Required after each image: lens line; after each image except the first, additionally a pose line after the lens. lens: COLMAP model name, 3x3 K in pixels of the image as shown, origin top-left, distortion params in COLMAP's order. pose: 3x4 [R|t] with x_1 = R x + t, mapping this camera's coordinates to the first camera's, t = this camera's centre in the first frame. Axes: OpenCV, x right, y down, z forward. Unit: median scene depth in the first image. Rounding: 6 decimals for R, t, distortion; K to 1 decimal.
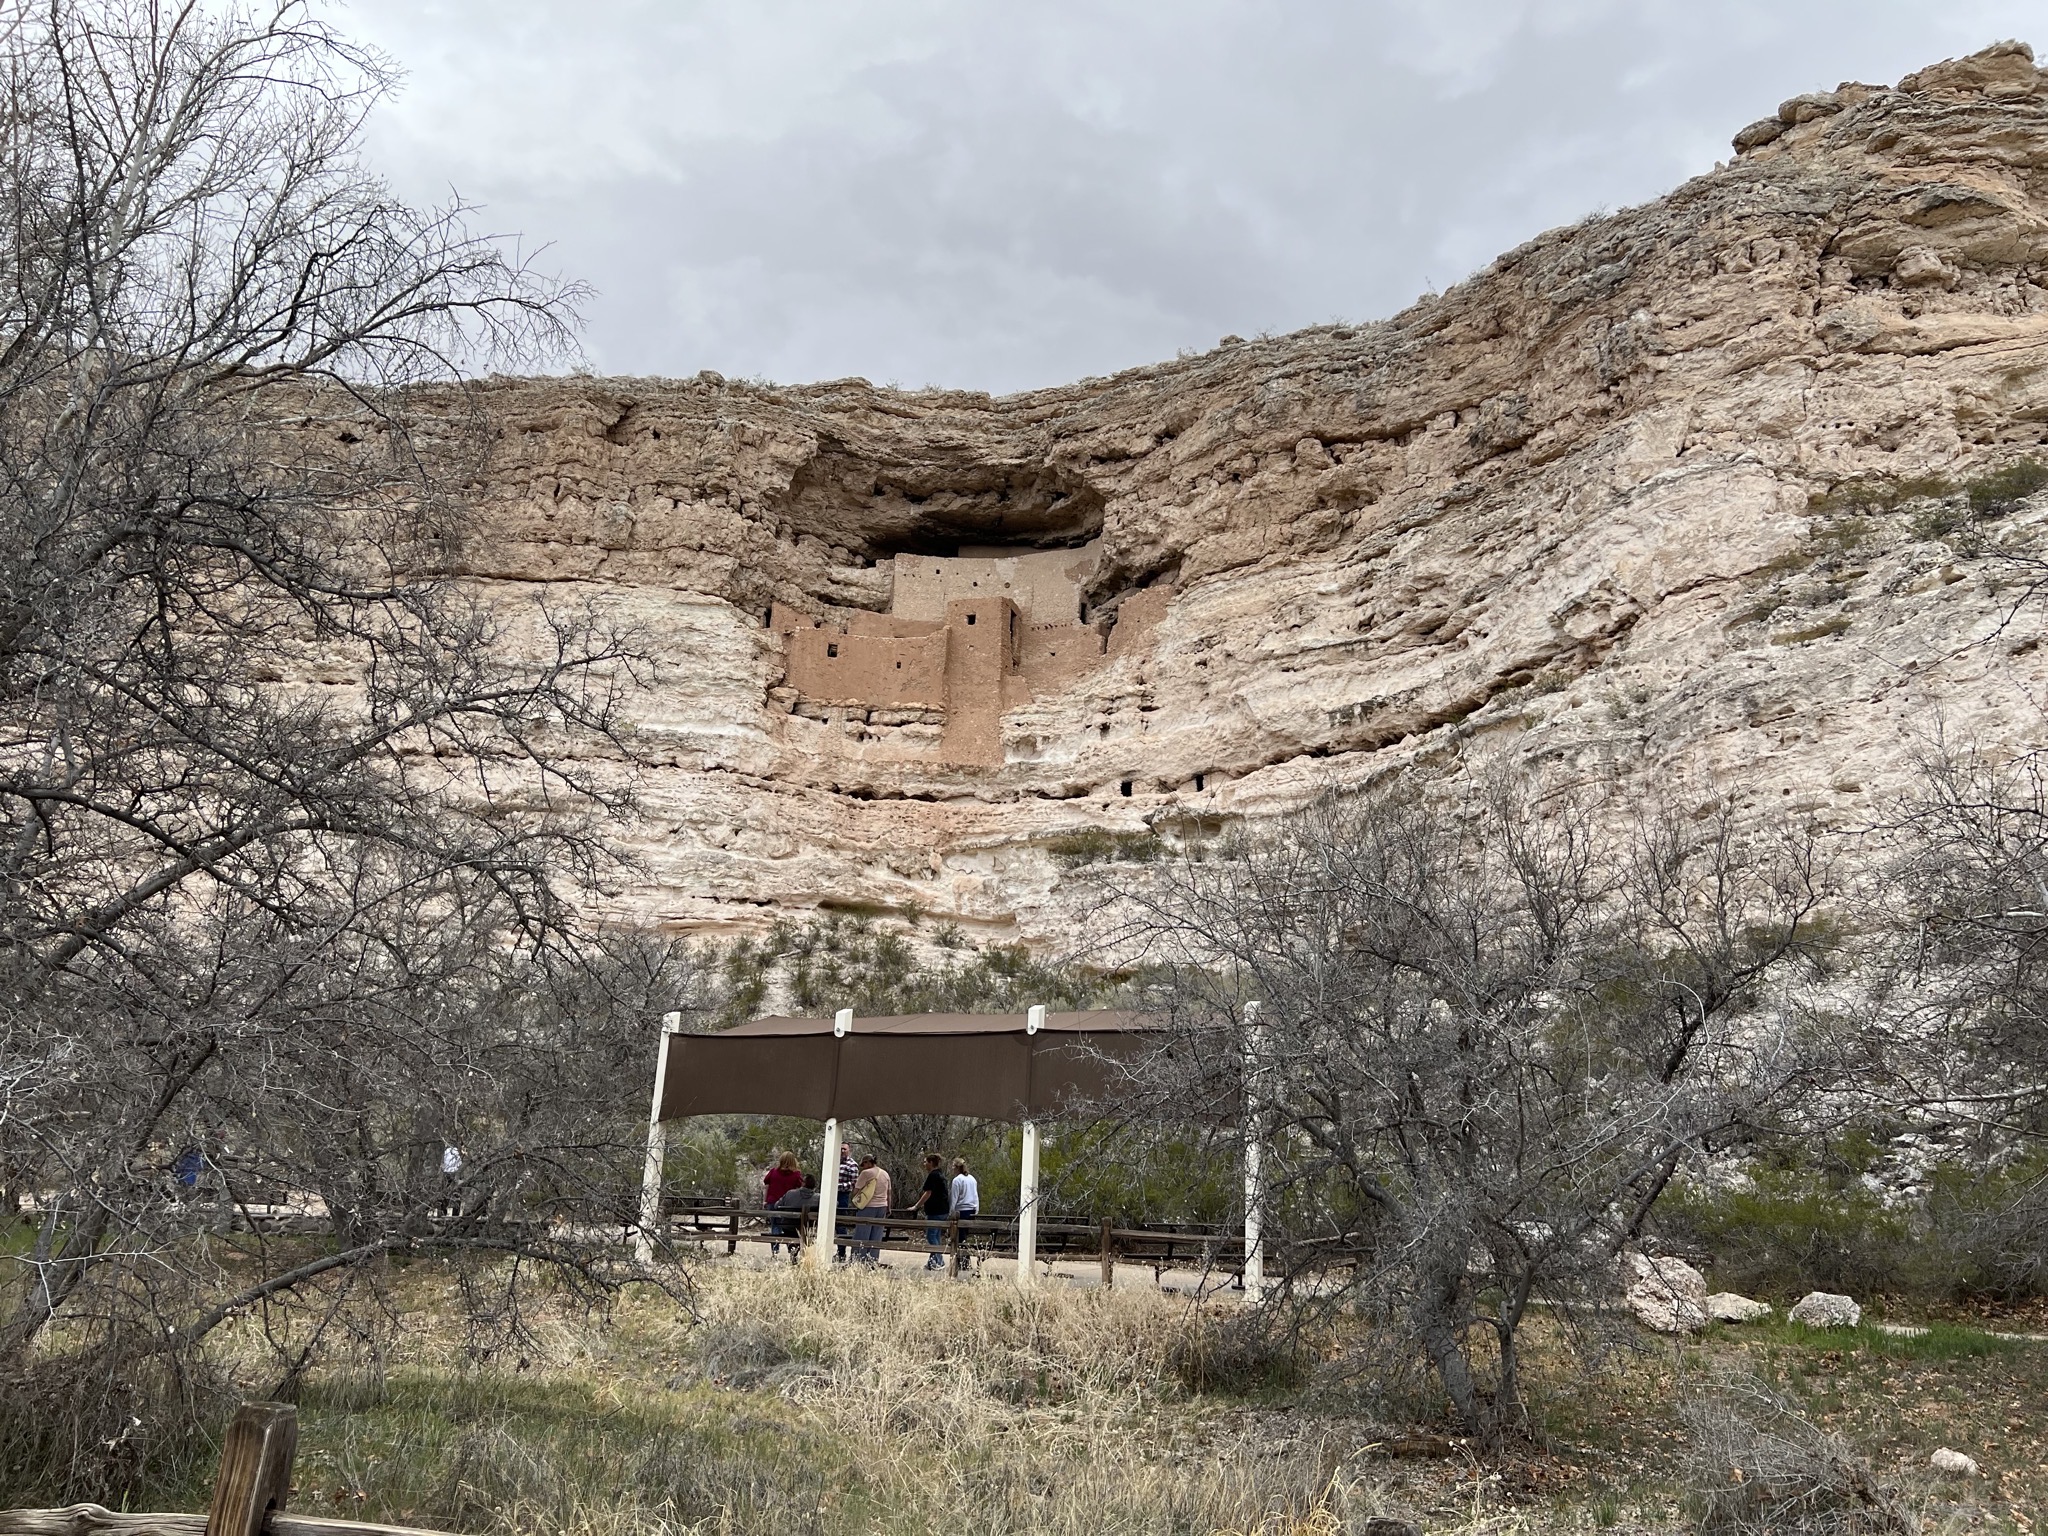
lens RADIAL K [[1462.0, 0, 1004.8], [0, 1462.0, 749.8], [0, 0, 1]] dist [0.119380, -0.104009]
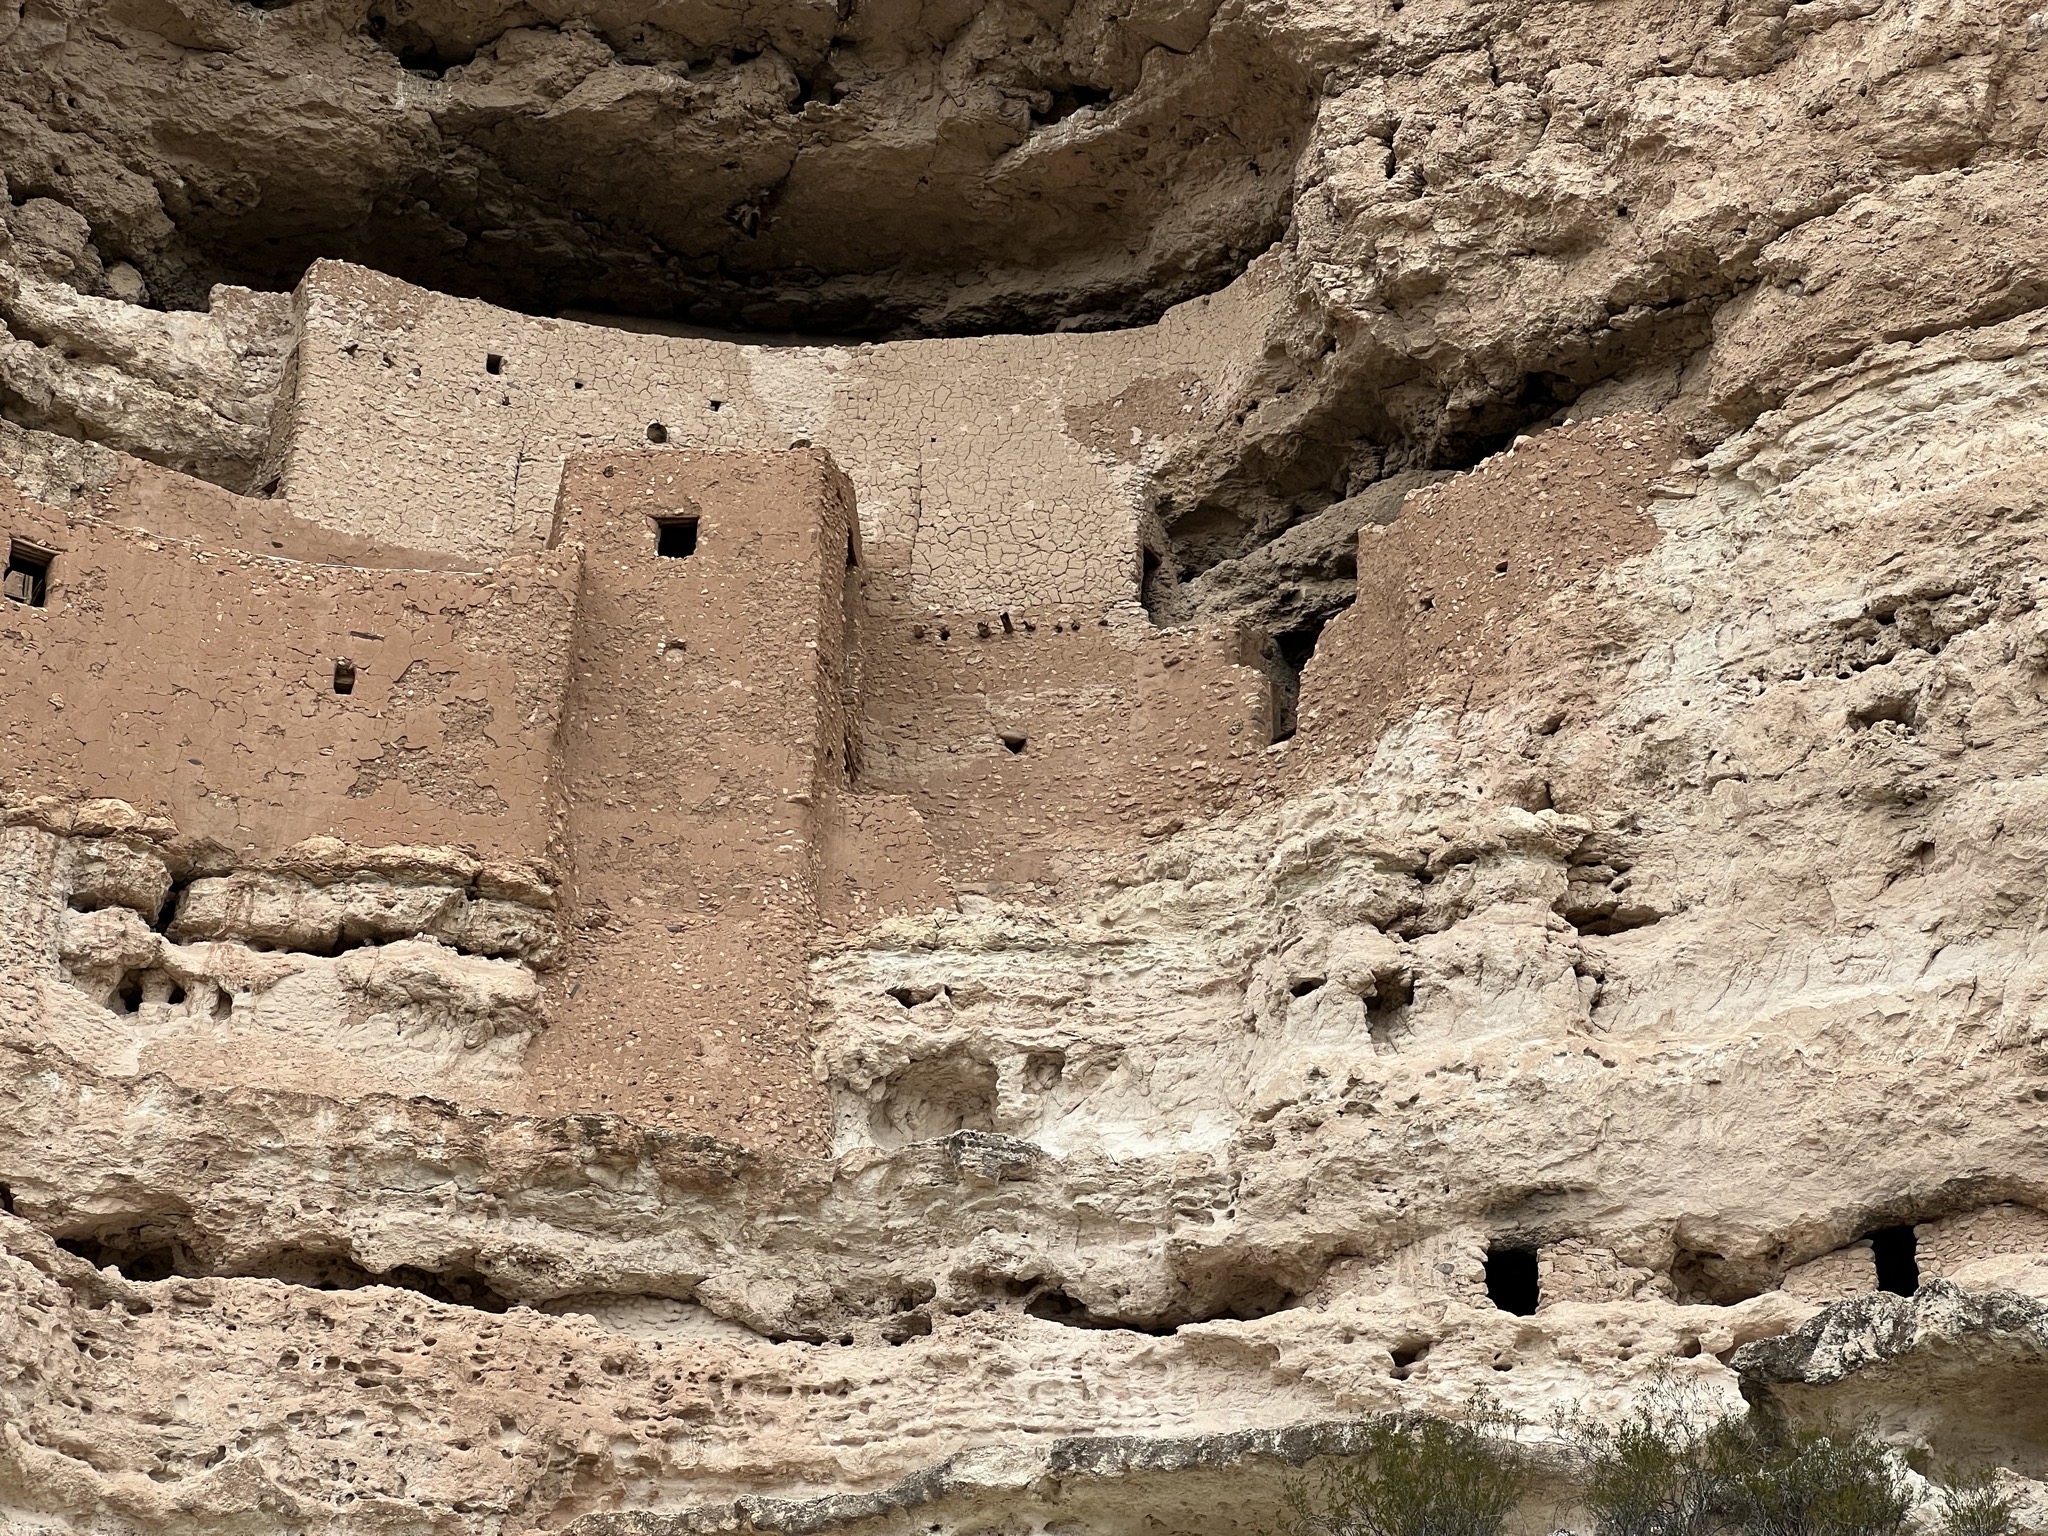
lens RADIAL K [[4361.4, 0, 972.1], [0, 4361.4, 794.1], [0, 0, 1]] dist [0.167650, 0.000000]
pose [[0.970678, 0.112956, 0.212192, -0.118700], [-0.063912, 0.972220, -0.225175, 0.096321], [-0.231732, 0.205010, 0.950932, 0.387725]]
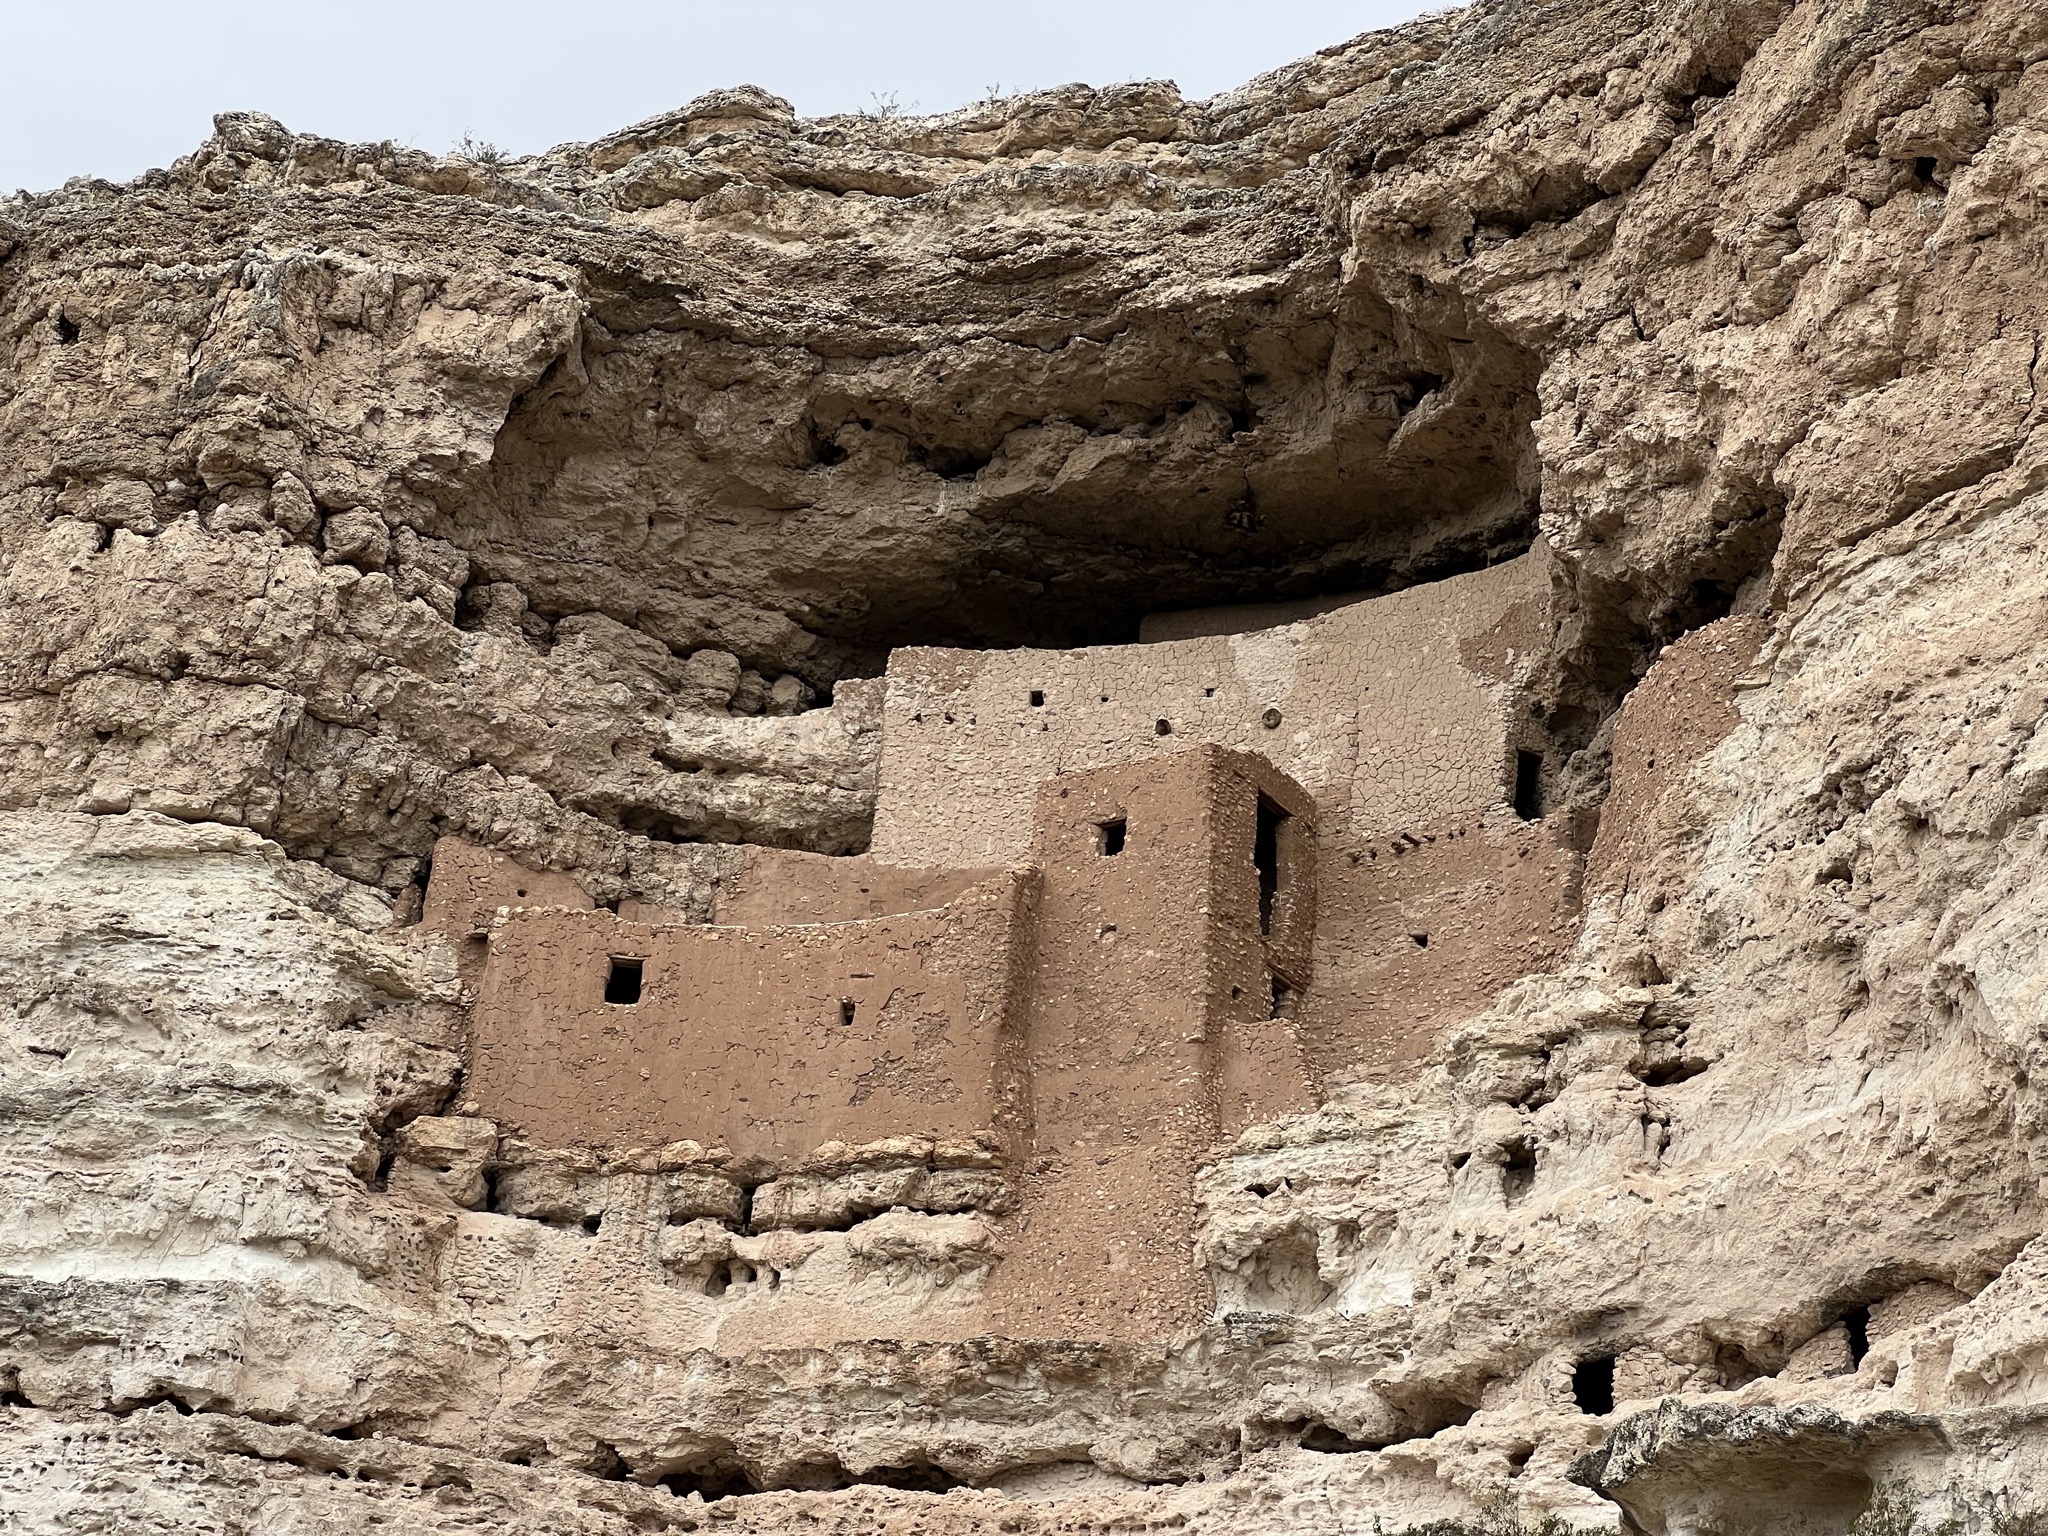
lens RADIAL K [[4361.4, 0, 1027.1], [0, 4361.4, 811.4], [0, 0, 1]] dist [0.167650, 0.000000]
pose [[0.967901, -0.087517, -0.235603, 0.163825], [0.044773, 0.982462, -0.181006, 0.058323], [0.247312, 0.164647, 0.954844, 0.206012]]
